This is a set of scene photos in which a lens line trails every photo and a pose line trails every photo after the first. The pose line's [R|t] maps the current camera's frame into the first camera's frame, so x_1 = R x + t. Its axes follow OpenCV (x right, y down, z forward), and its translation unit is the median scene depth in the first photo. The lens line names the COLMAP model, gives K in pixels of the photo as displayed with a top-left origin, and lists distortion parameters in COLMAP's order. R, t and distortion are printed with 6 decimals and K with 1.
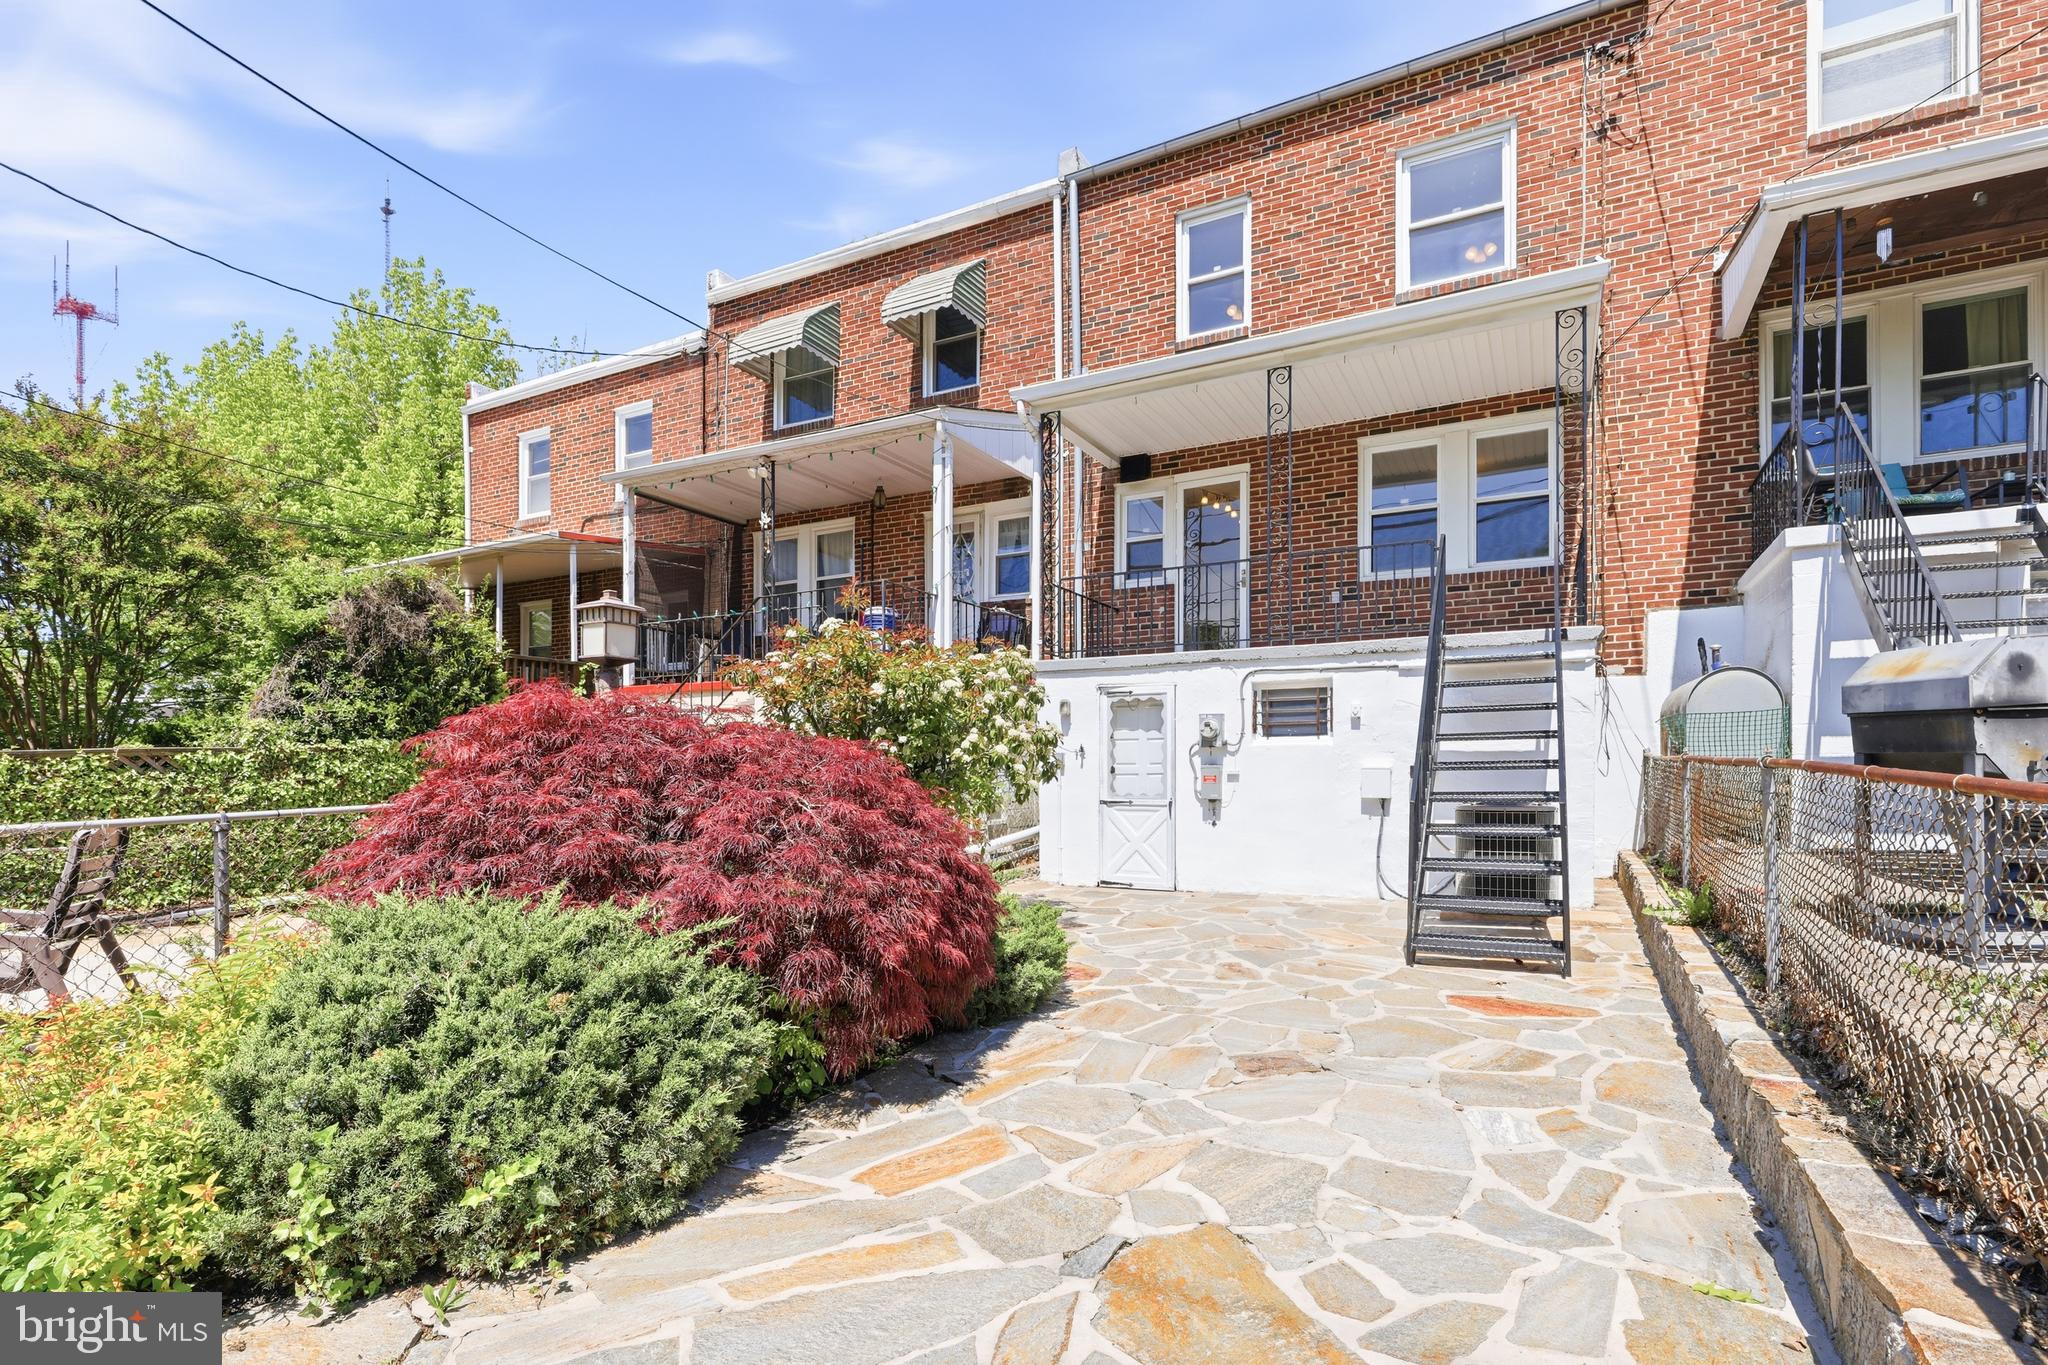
lens RADIAL K [[1066.4, 0, 989.4], [0, 1066.4, 760.7], [0, 0, 1]] dist [-0.003602, 0.001428]
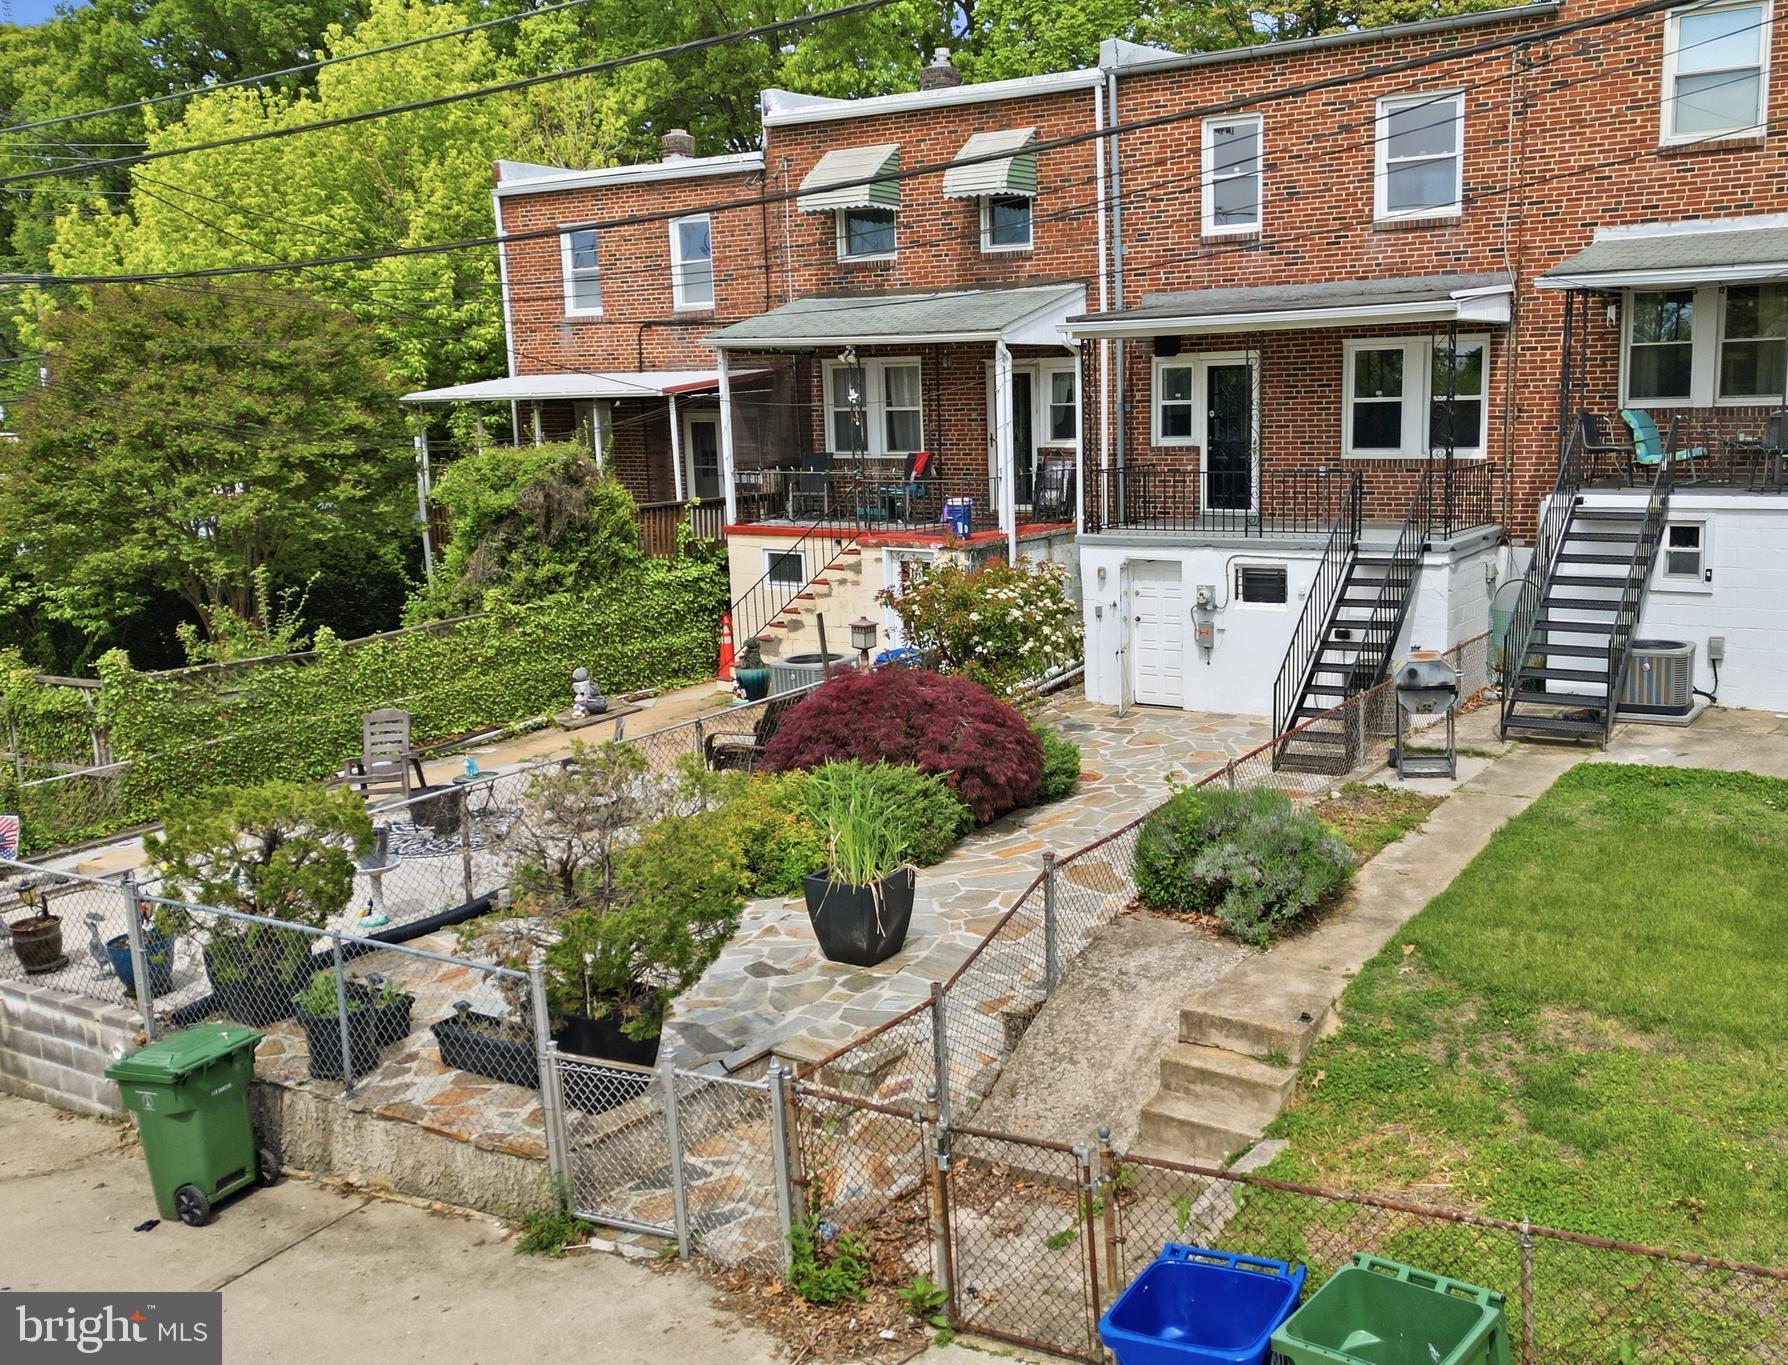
lens RADIAL K [[1945.7, 0, 894.0], [0, 1945.7, 682.5], [0, 0, 1]] dist [0.062254, -0.045028]
pose [[0.995366, -0.016535, -0.094722, 0.039509], [0.032505, 0.984971, 0.169633, -0.317345], [0.090494, -0.171926, 0.980945, -1.340639]]
